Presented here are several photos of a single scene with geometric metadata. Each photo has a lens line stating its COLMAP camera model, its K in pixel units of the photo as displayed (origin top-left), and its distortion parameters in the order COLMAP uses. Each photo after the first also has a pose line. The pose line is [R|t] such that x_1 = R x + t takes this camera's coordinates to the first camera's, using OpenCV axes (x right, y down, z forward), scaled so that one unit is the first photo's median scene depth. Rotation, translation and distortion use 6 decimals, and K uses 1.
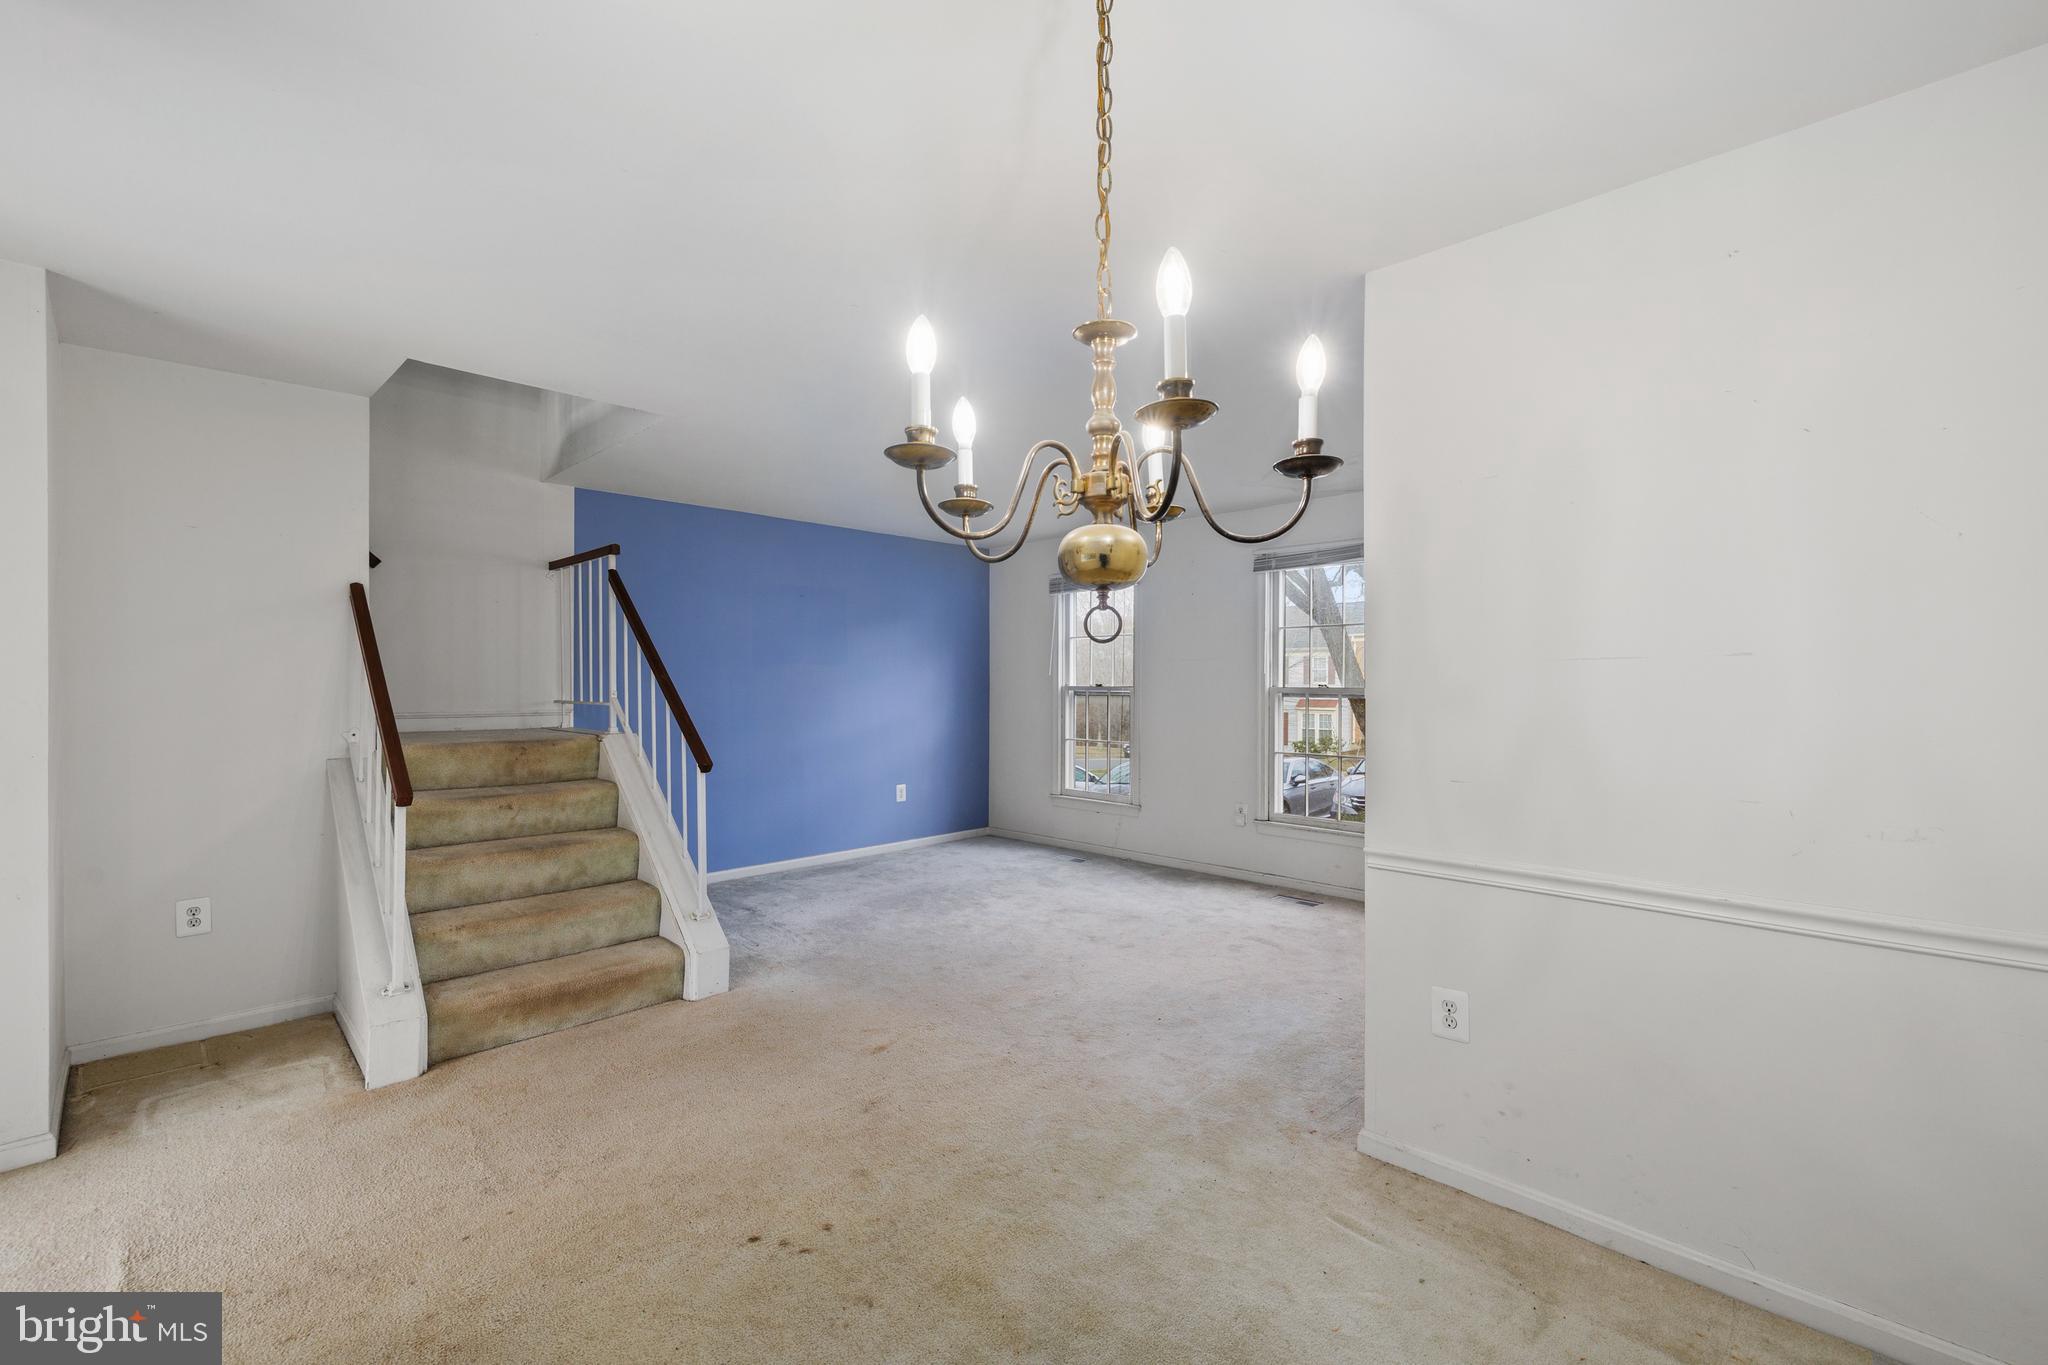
lens RADIAL K [[867.1, 0, 1024.7], [0, 867.1, 677.5], [0, 0, 1]] dist [0.000498, -0.000181]
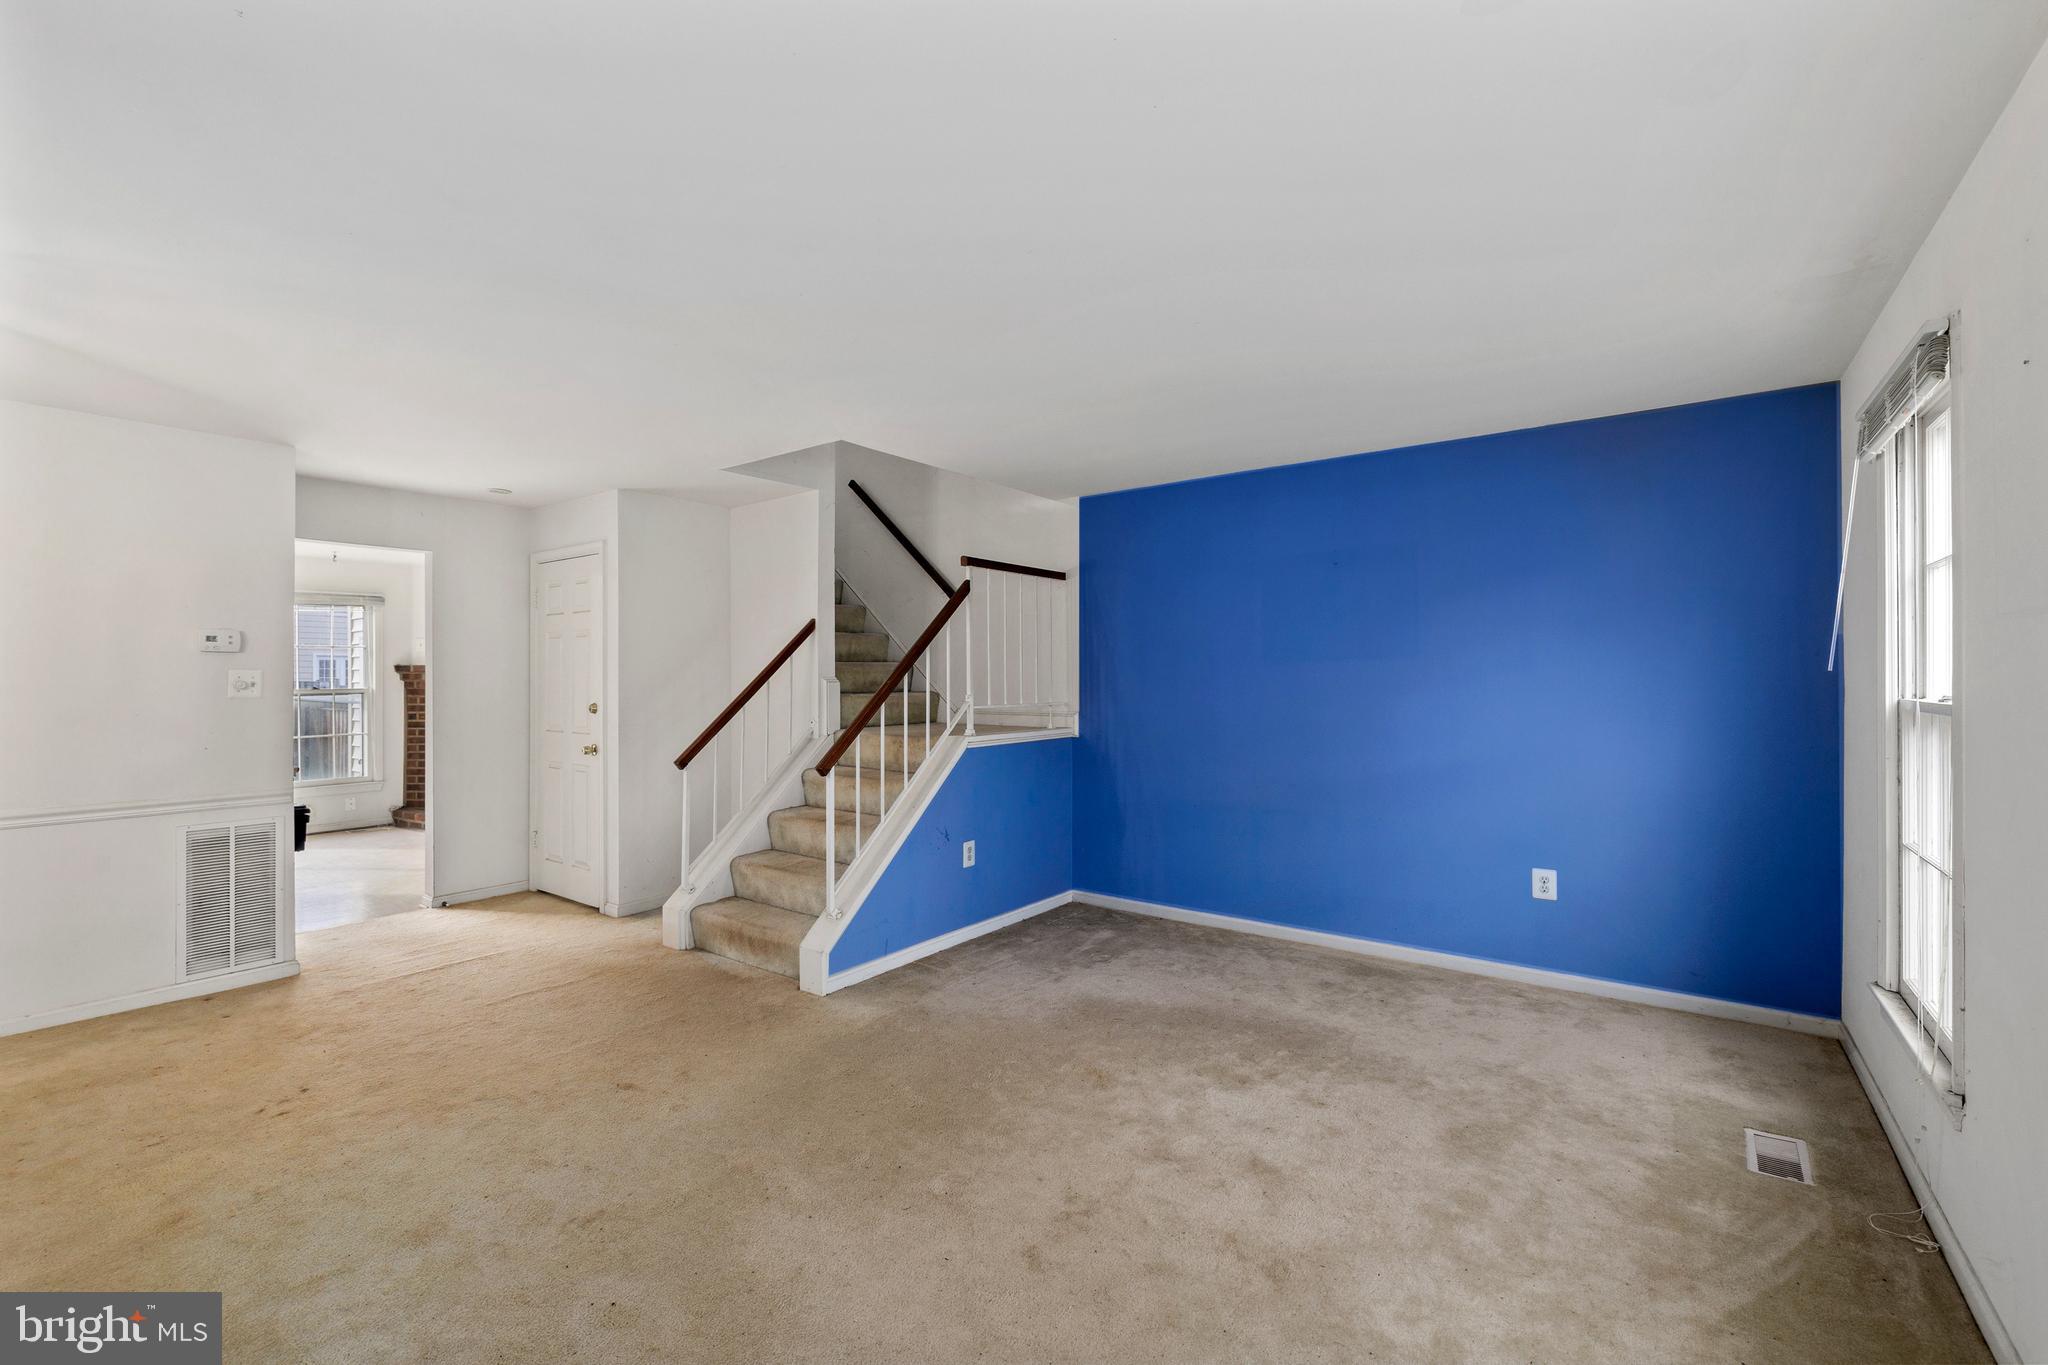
lens RADIAL K [[867.1, 0, 1024.7], [0, 867.1, 677.5], [0, 0, 1]] dist [0.000498, -0.000181]
pose [[0.133505, -0.000980, -0.991048, 0.495162], [0.008850, 0.999961, 0.000203, -0.005076], [0.991009, -0.008798, 0.133508, 0.793405]]
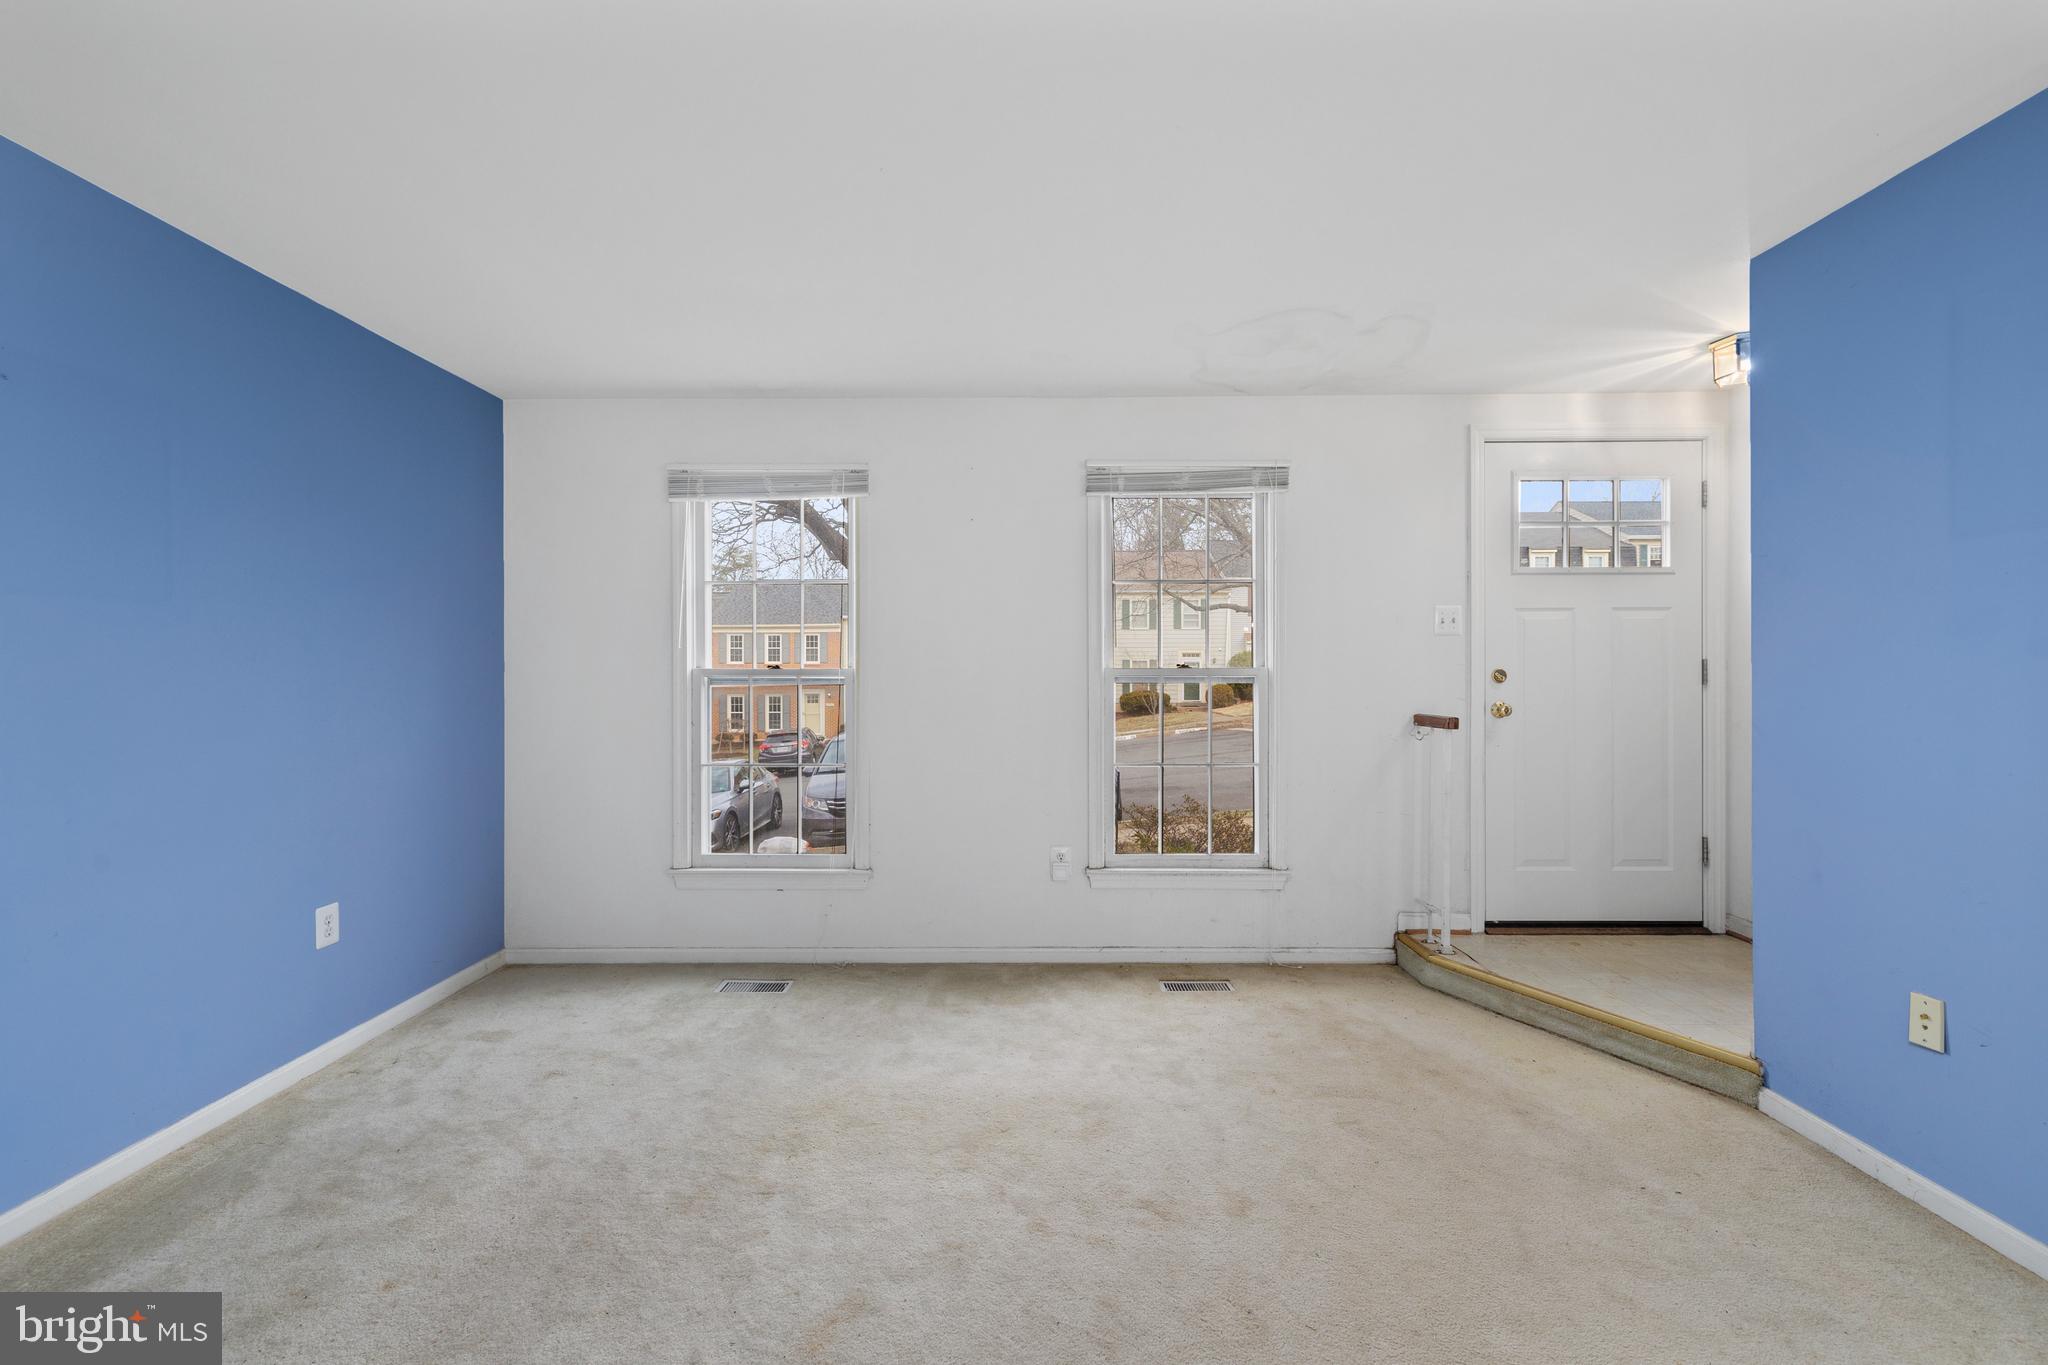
lens RADIAL K [[855.2, 0, 1021.2], [0, 855.2, 674.9], [0, 0, 1]] dist [0.000303, -0.000255]
pose [[0.722255, -0.002717, 0.691622, -0.248178], [0.000105, 0.999993, 0.003818, 0.015581], [-0.691627, -0.002685, 0.722250, 0.634897]]
